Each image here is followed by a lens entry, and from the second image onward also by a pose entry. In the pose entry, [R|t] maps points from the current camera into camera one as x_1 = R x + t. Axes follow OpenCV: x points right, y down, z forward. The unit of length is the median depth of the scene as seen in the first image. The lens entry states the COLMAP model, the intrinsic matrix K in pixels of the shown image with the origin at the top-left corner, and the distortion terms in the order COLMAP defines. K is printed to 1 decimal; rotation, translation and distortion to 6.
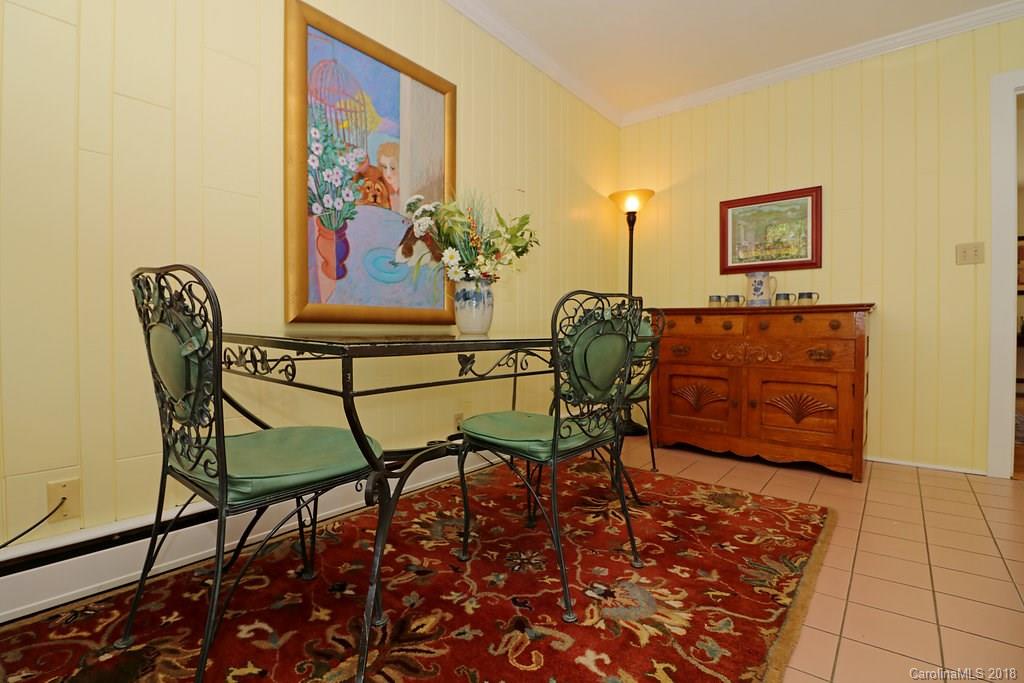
lens RADIAL K [[472.1, 0, 517.5], [0, 472.1, 334.3], [0, 0, 1]] dist [-0.000860, -0.013580]
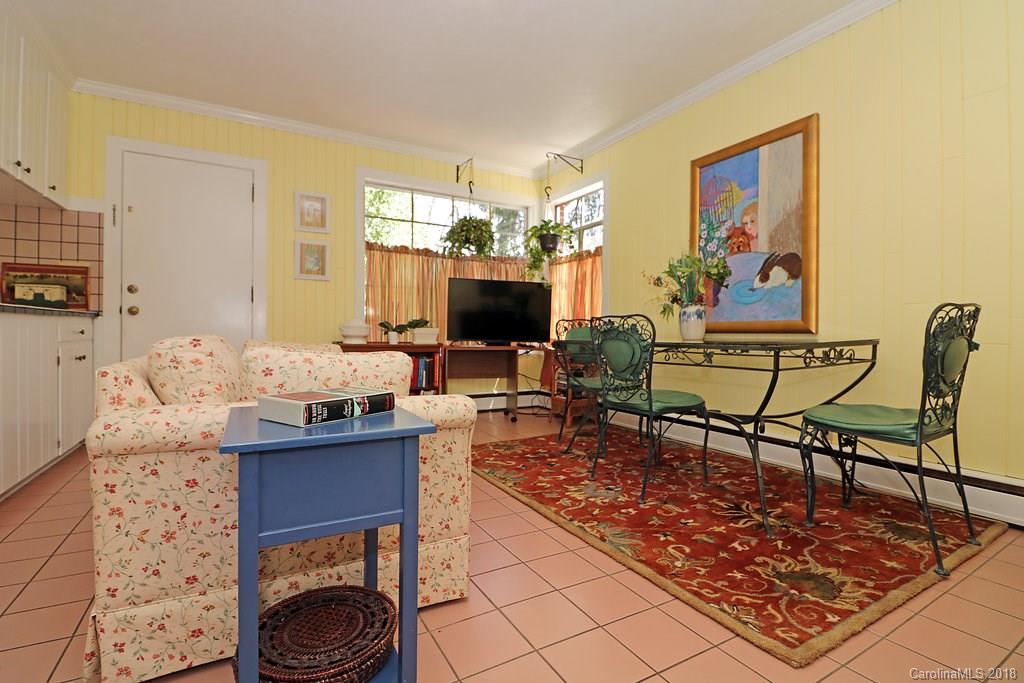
lens RADIAL K [[472.1, 0, 517.5], [0, 472.1, 334.3], [0, 0, 1]] dist [-0.000860, -0.013580]
pose [[-0.362299, -0.003486, -0.932055, 1.382889], [-0.014693, 0.999890, 0.001972, -0.012497], [0.931946, 0.014409, -0.362310, 0.933150]]
